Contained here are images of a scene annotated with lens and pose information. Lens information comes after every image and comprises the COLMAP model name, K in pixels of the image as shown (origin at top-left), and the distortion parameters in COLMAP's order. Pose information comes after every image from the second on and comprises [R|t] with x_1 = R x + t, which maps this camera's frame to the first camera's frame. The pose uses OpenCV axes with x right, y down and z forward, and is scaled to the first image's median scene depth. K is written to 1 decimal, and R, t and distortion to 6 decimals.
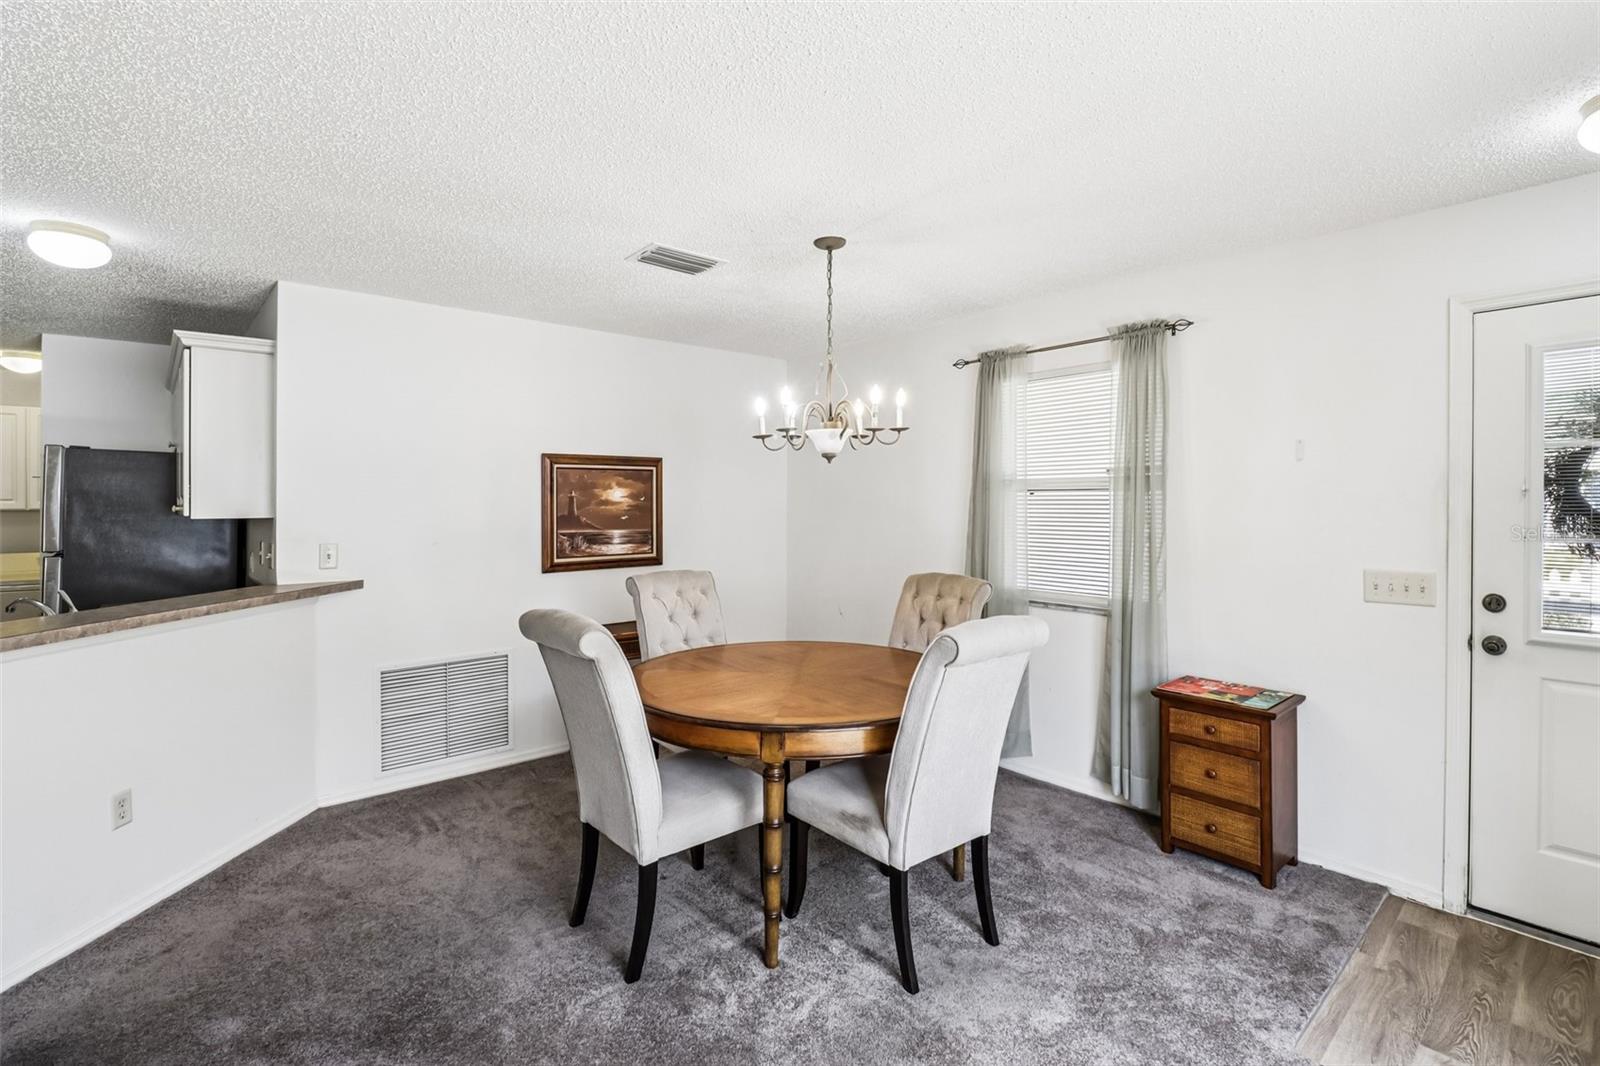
lens RADIAL K [[733.6, 0, 797.8], [0, 733.6, 512.8], [0, 0, 1]] dist [-0.005906, -0.007413]
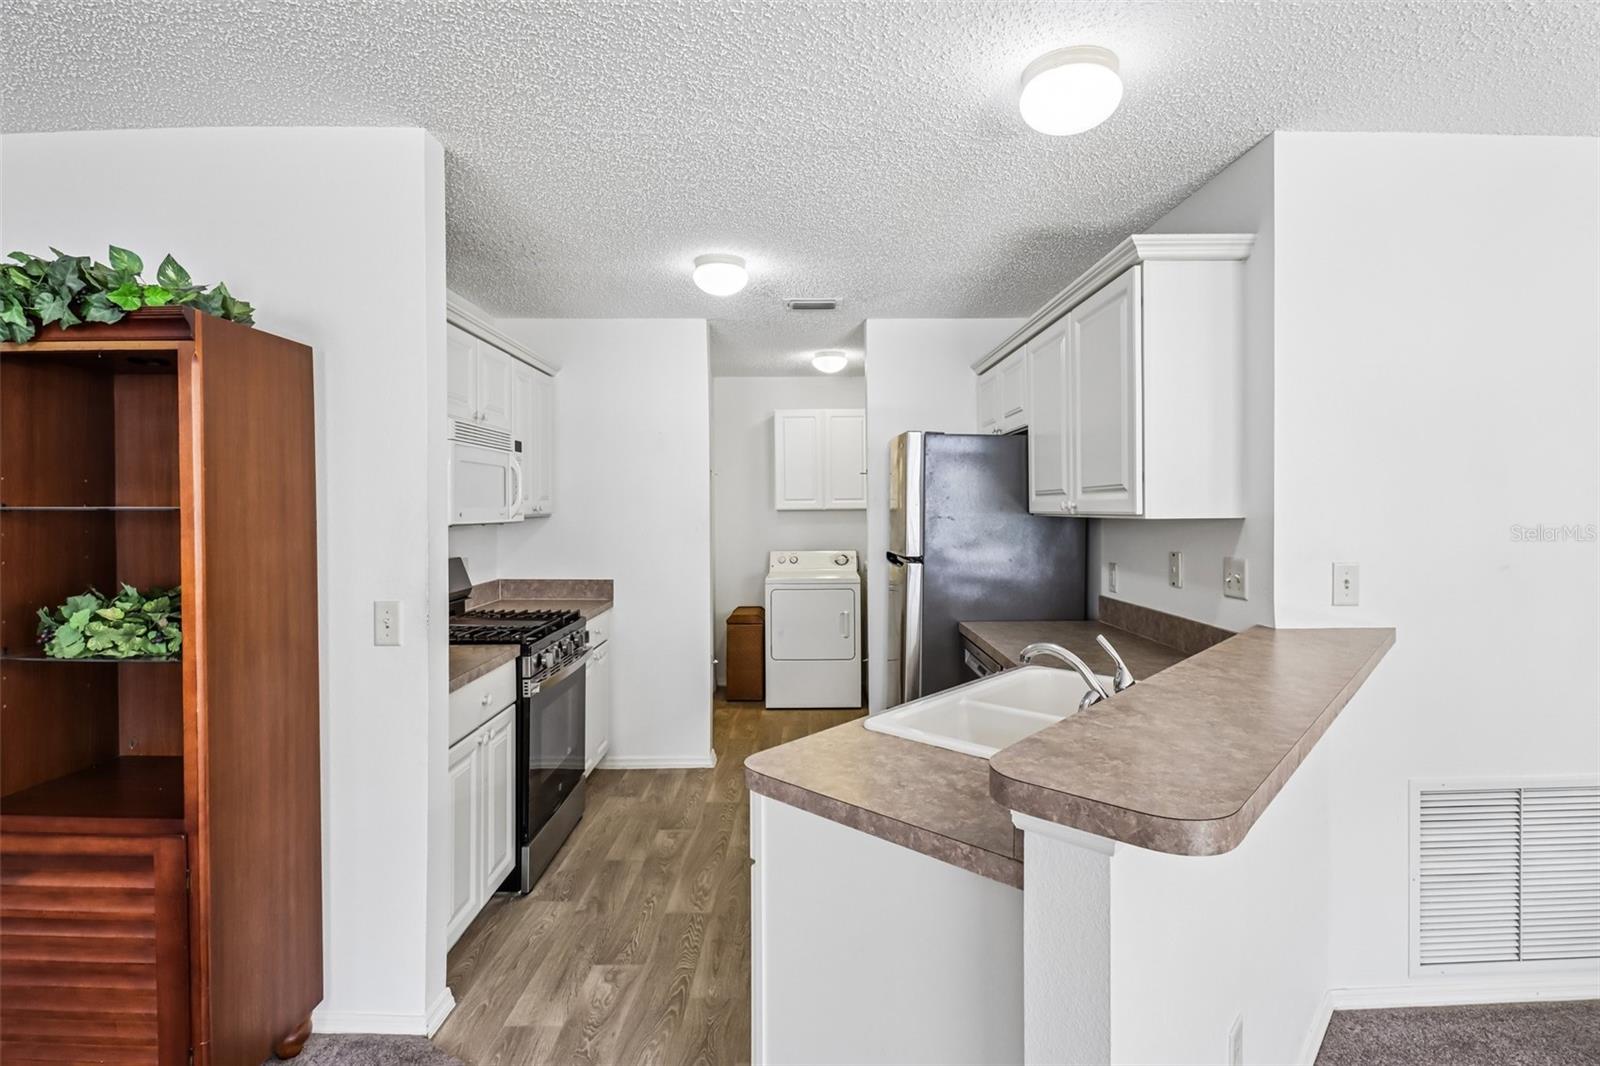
lens RADIAL K [[765.3, 0, 788.4], [0, 765.3, 495.7], [0, 0, 1]] dist [-0.019283, -0.001351]
pose [[0.739586, -0.014172, -0.672913, -0.475812], [-0.001763, 0.999734, -0.022993, 0.002659], [0.673059, 0.018192, 0.739365, 0.209898]]
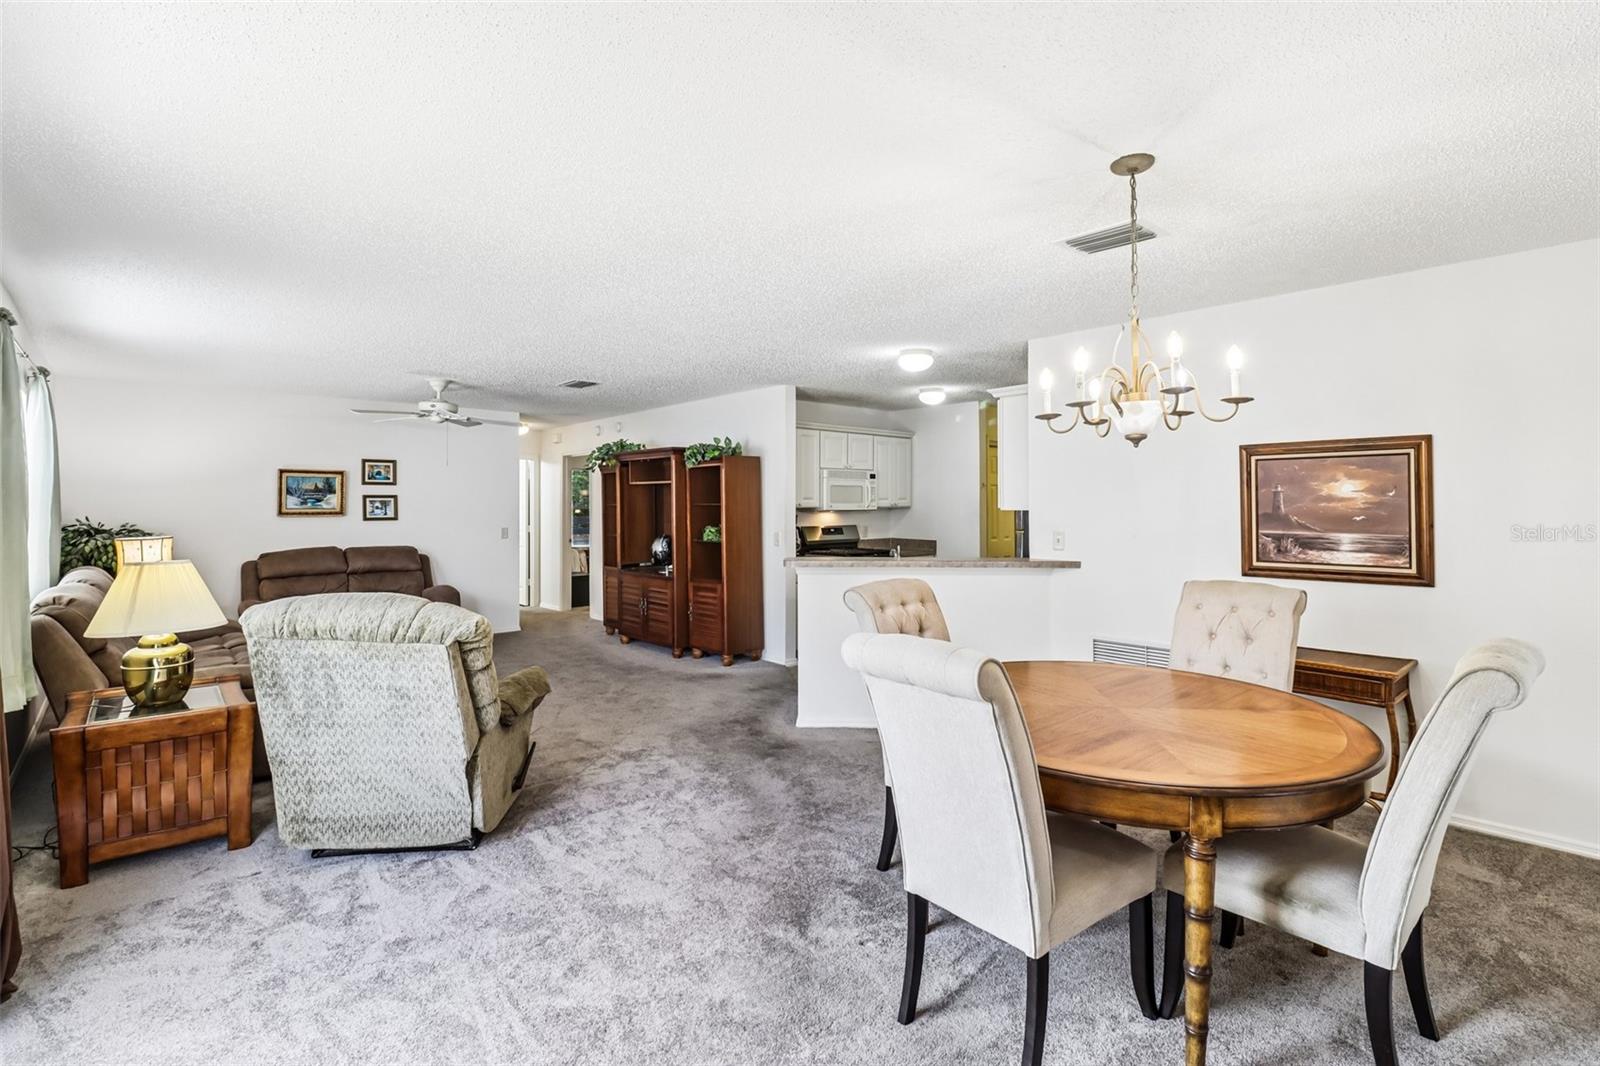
lens RADIAL K [[733.6, 0, 803.3], [0, 733.6, 494.0], [0, 0, 1]] dist [-0.005906, -0.007413]
pose [[0.005009, -0.010633, -0.999931, 0.561110], [-0.008571, 0.999906, -0.010676, -0.005785], [0.999951, 0.008624, 0.004918, 0.448334]]
